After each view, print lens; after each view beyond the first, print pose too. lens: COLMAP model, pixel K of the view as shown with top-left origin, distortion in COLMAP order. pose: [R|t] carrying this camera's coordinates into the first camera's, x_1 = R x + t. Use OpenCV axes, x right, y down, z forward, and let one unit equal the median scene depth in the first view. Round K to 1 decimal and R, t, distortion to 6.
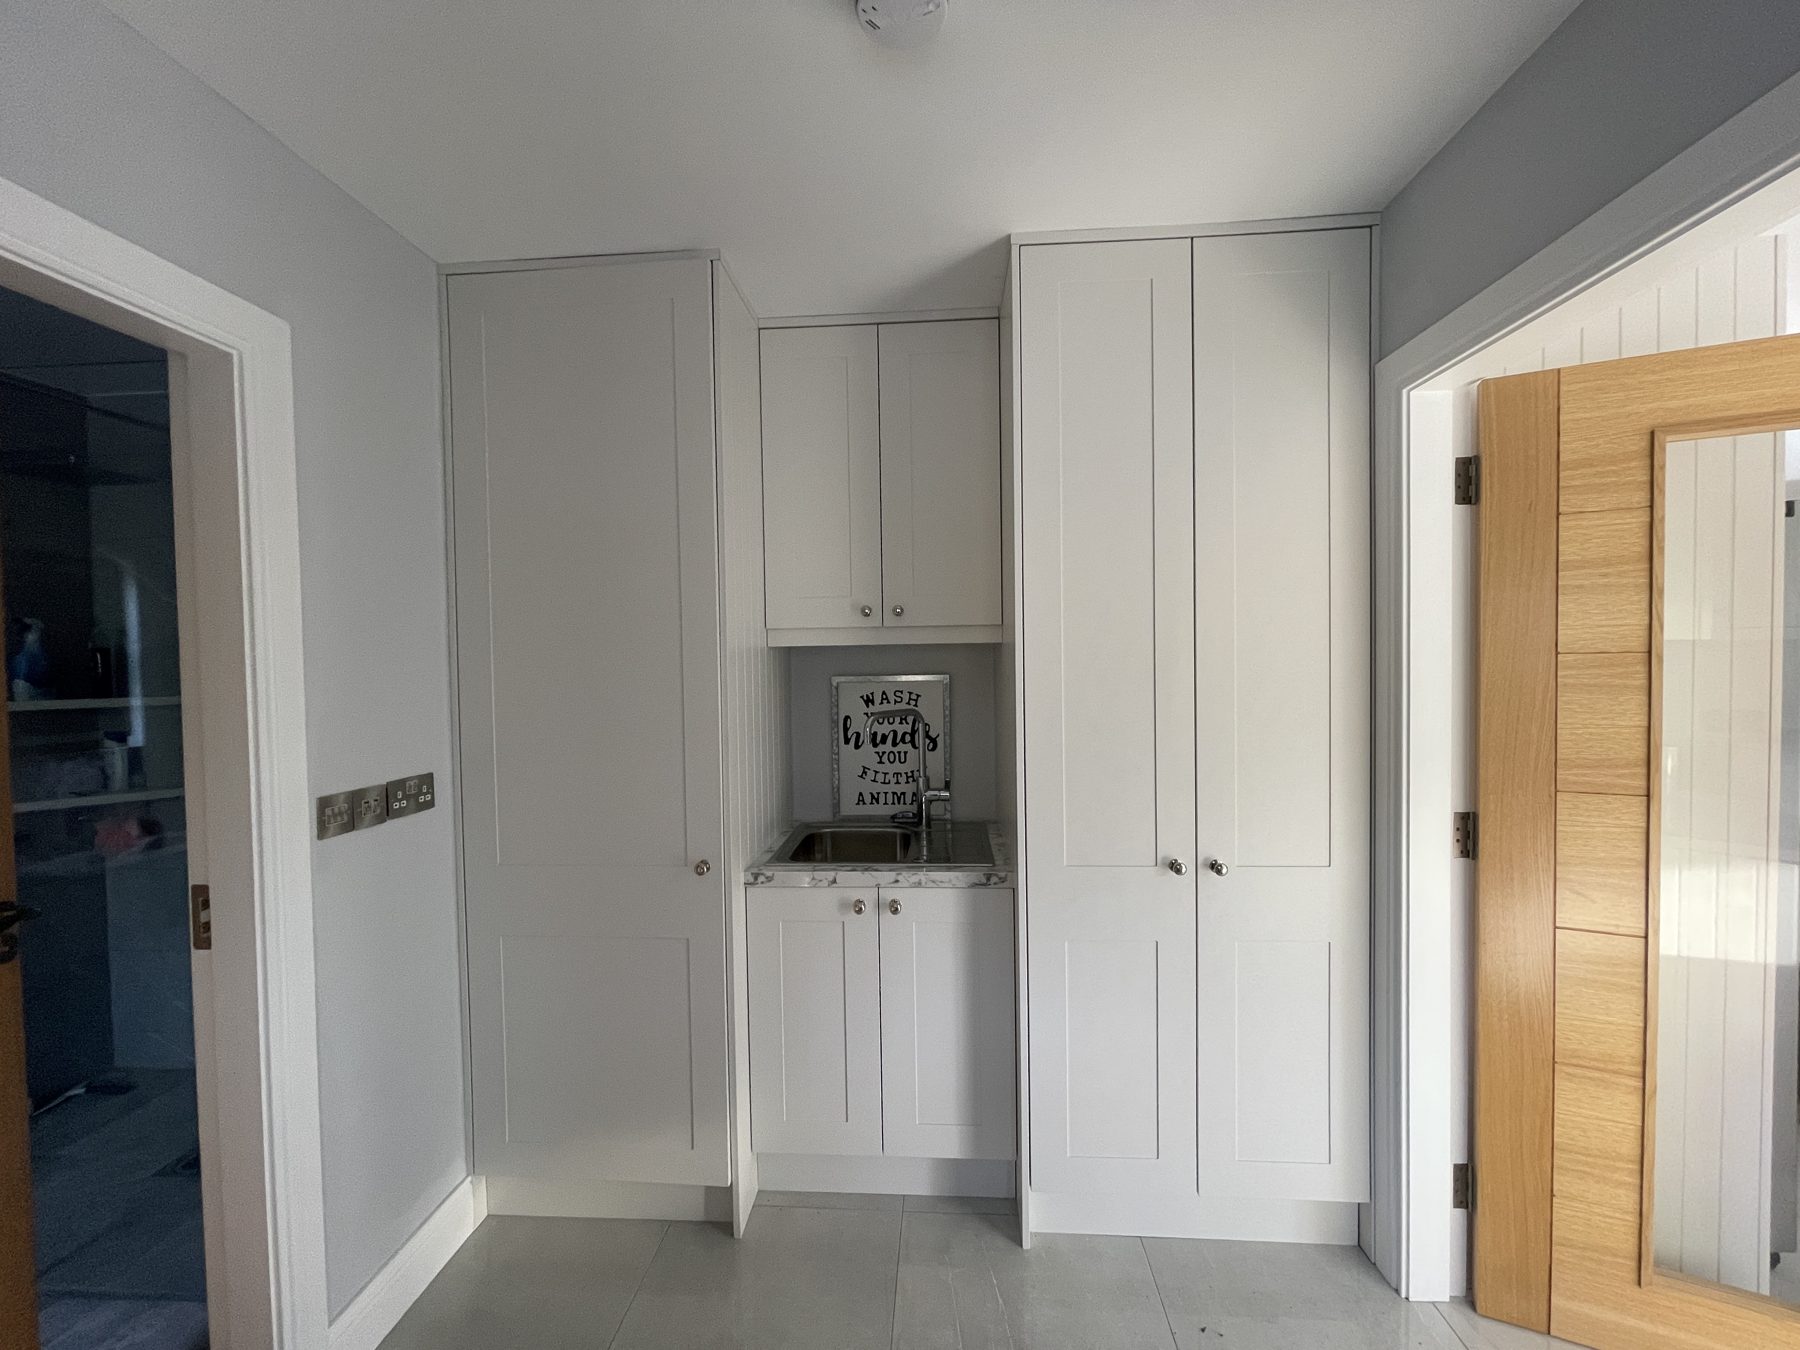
lens RADIAL K [[725.3, 0, 901.8], [0, 725.3, 674.6], [0, 0, 1]] dist [-0.000083, -0.000229]
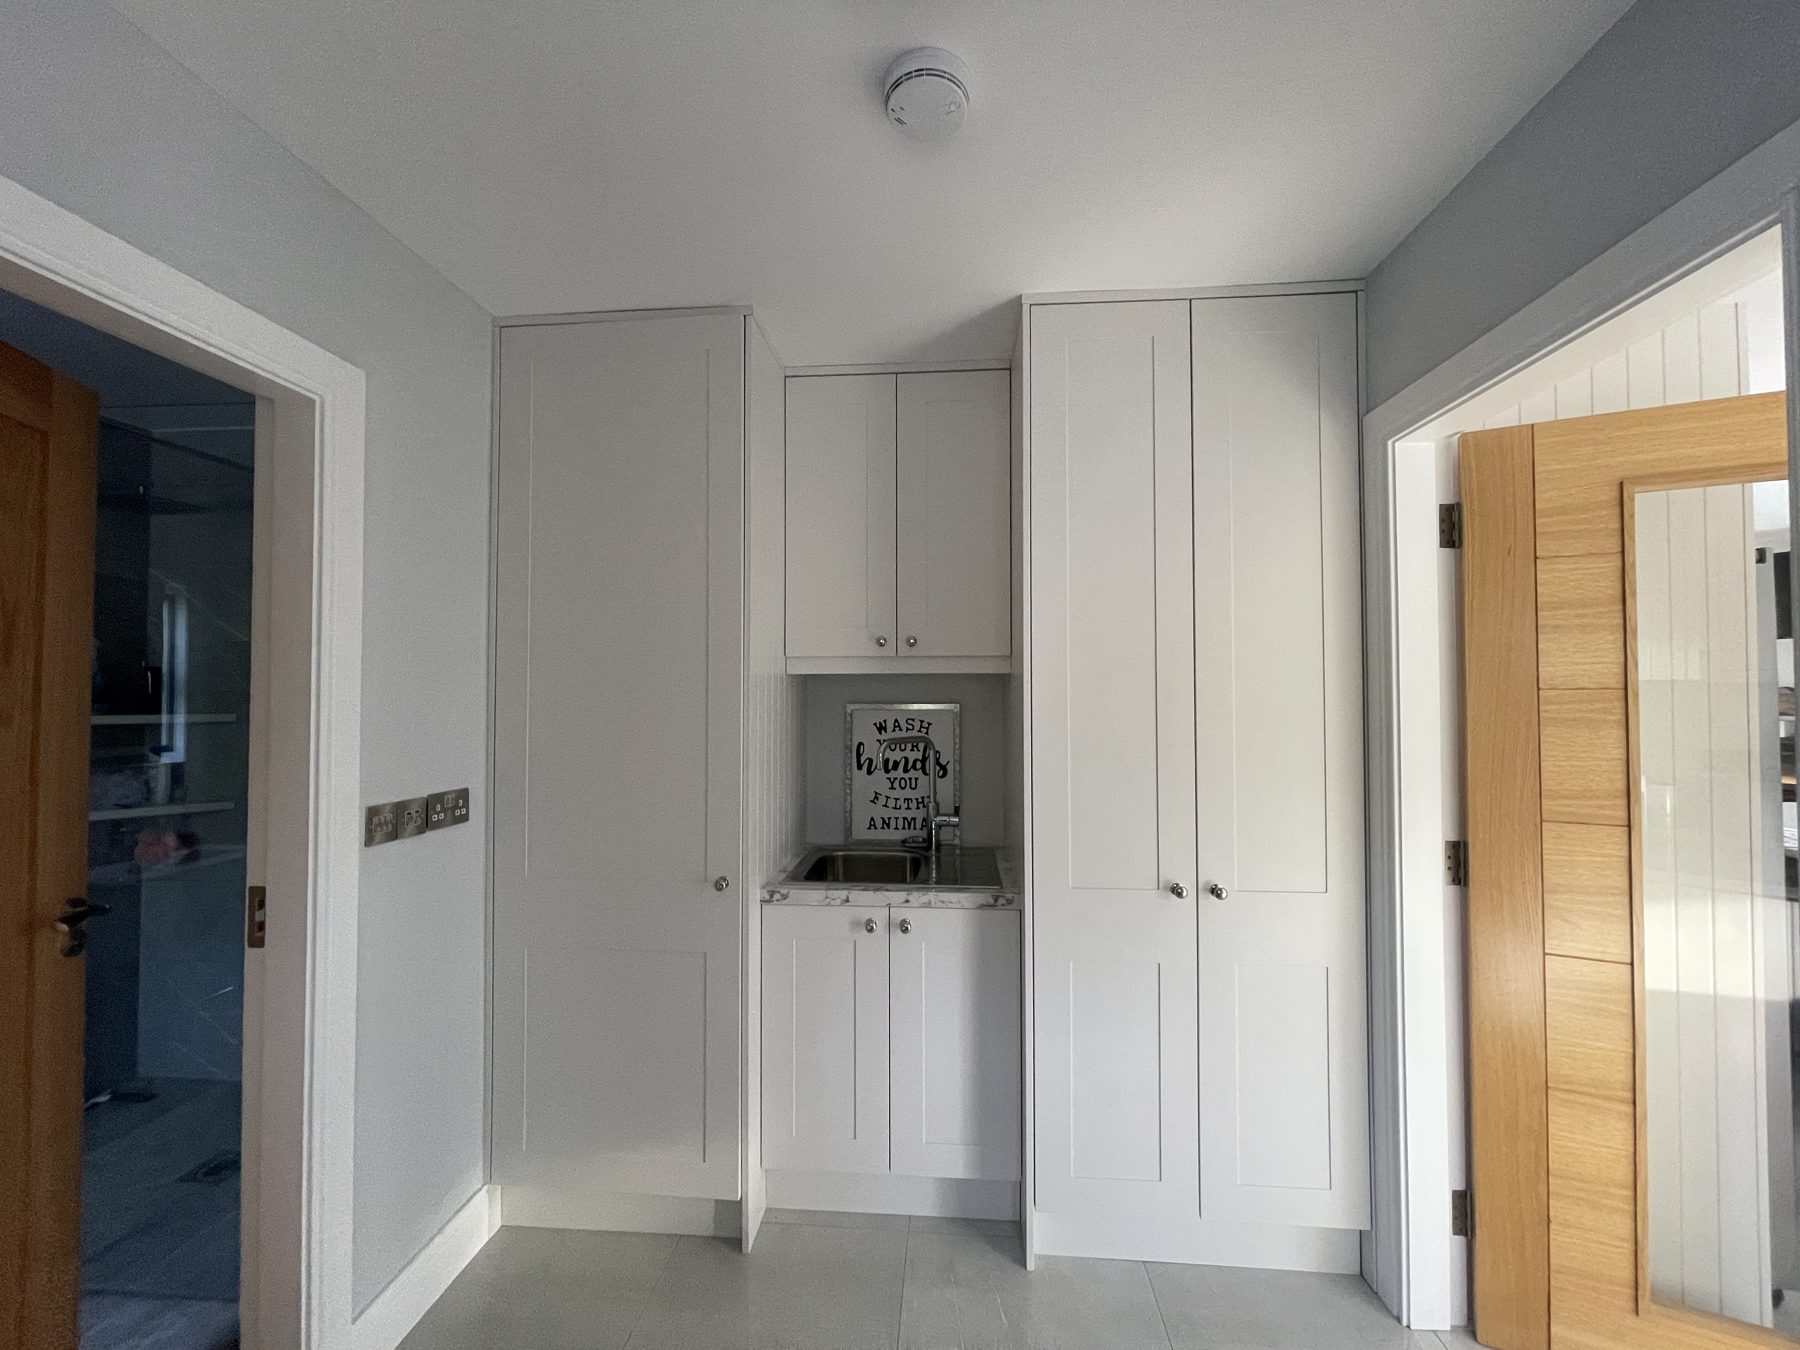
lens RADIAL K [[726.0, 0, 900.9], [0, 726.0, 673.5], [0, 0, 1]] dist [-0.001364, 0.000299]
pose [[0.999814, 0.014416, -0.012843, -0.007364], [-0.015015, 0.998742, -0.047846, 0.009648], [0.012137, 0.048030, 0.998772, -0.049602]]
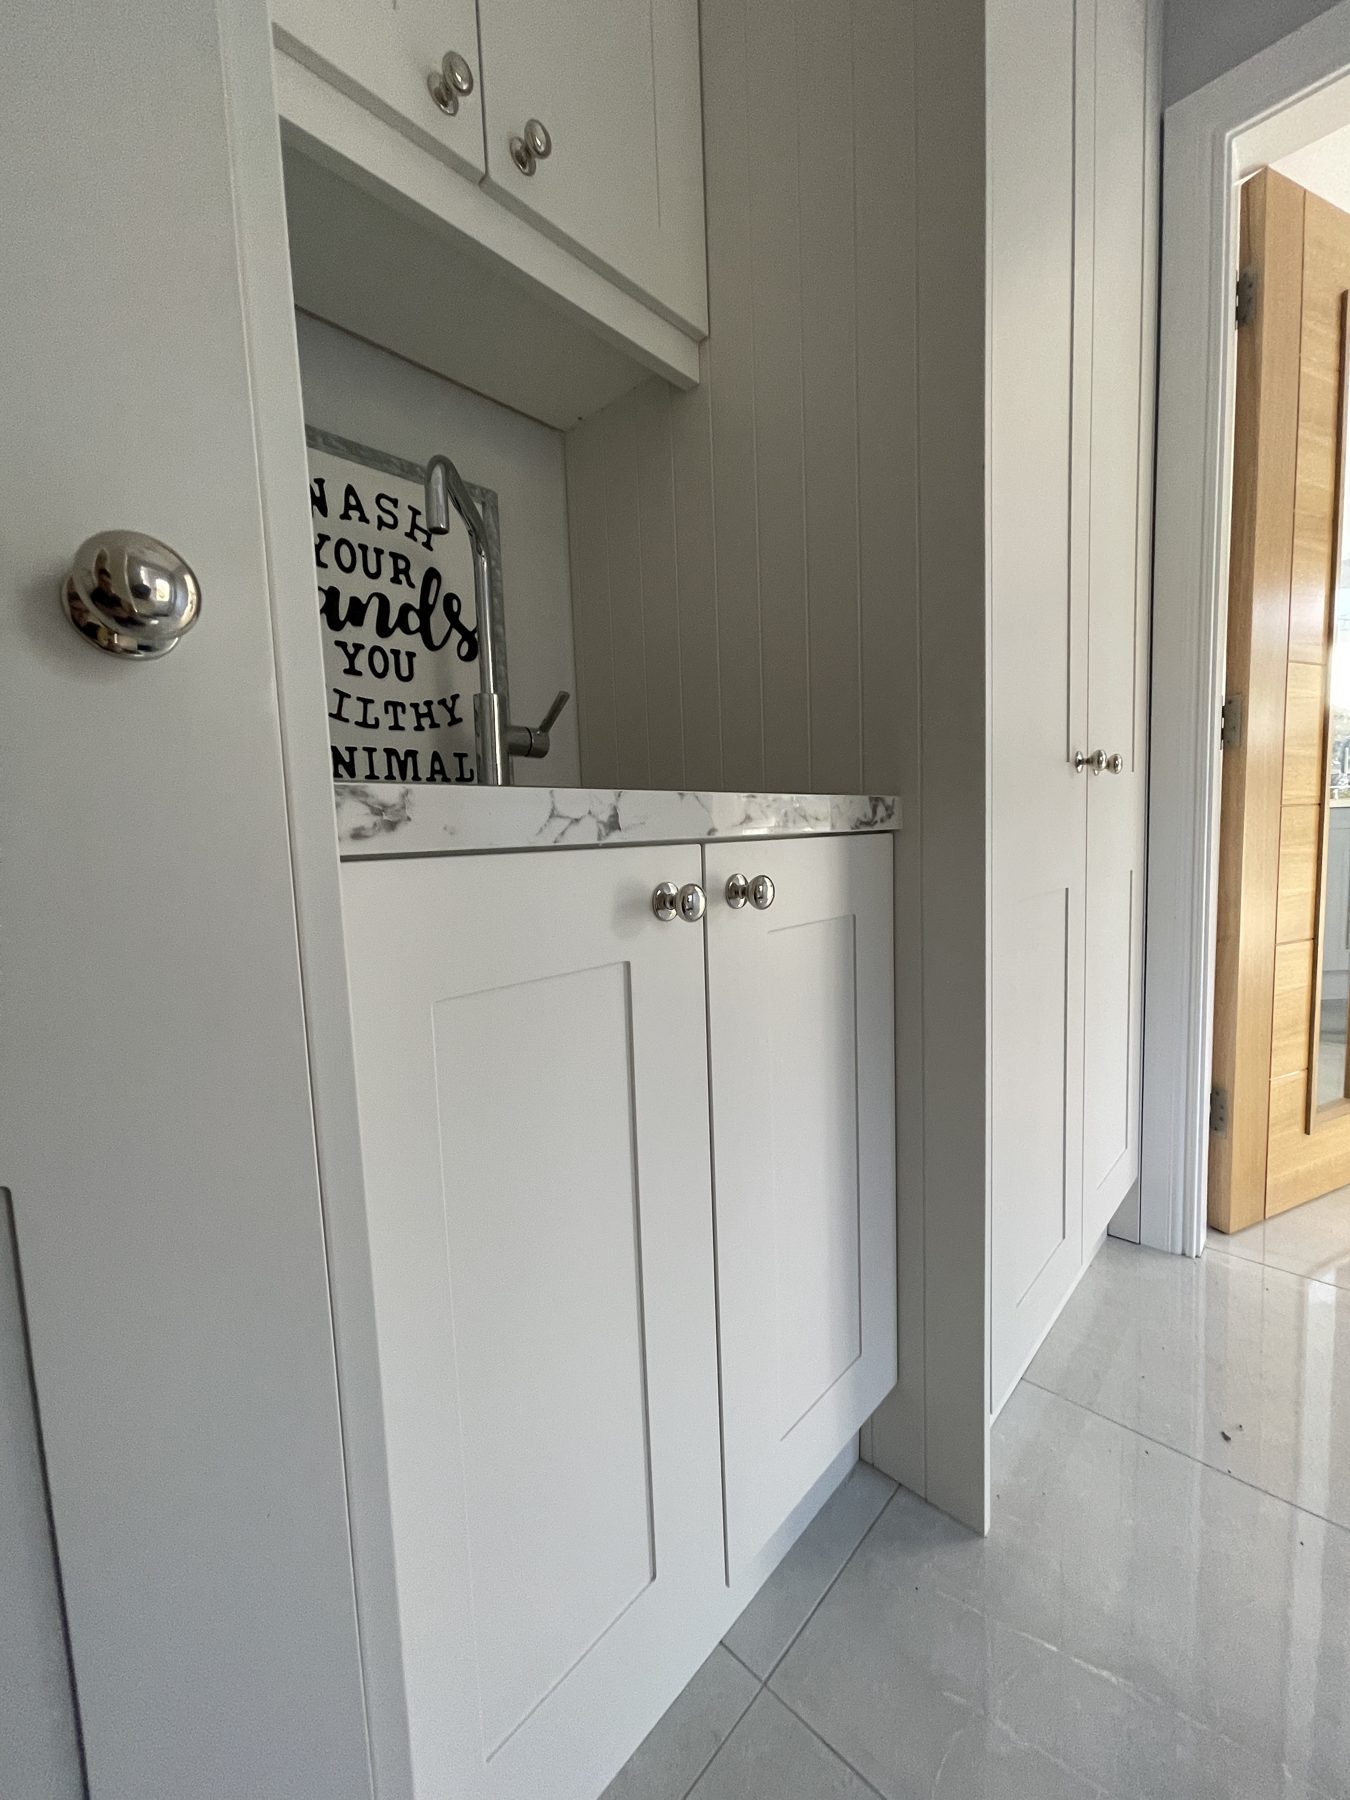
lens RADIAL K [[724.3, 0, 673.1], [0, 724.3, 896.6], [0, 0, 1]] dist [0.000396, -0.000675]
pose [[0.641721, -0.076921, 0.763071, -0.290670], [0.048153, 0.997036, 0.060011, 0.291936], [-0.765425, -0.001766, 0.643523, 0.783315]]
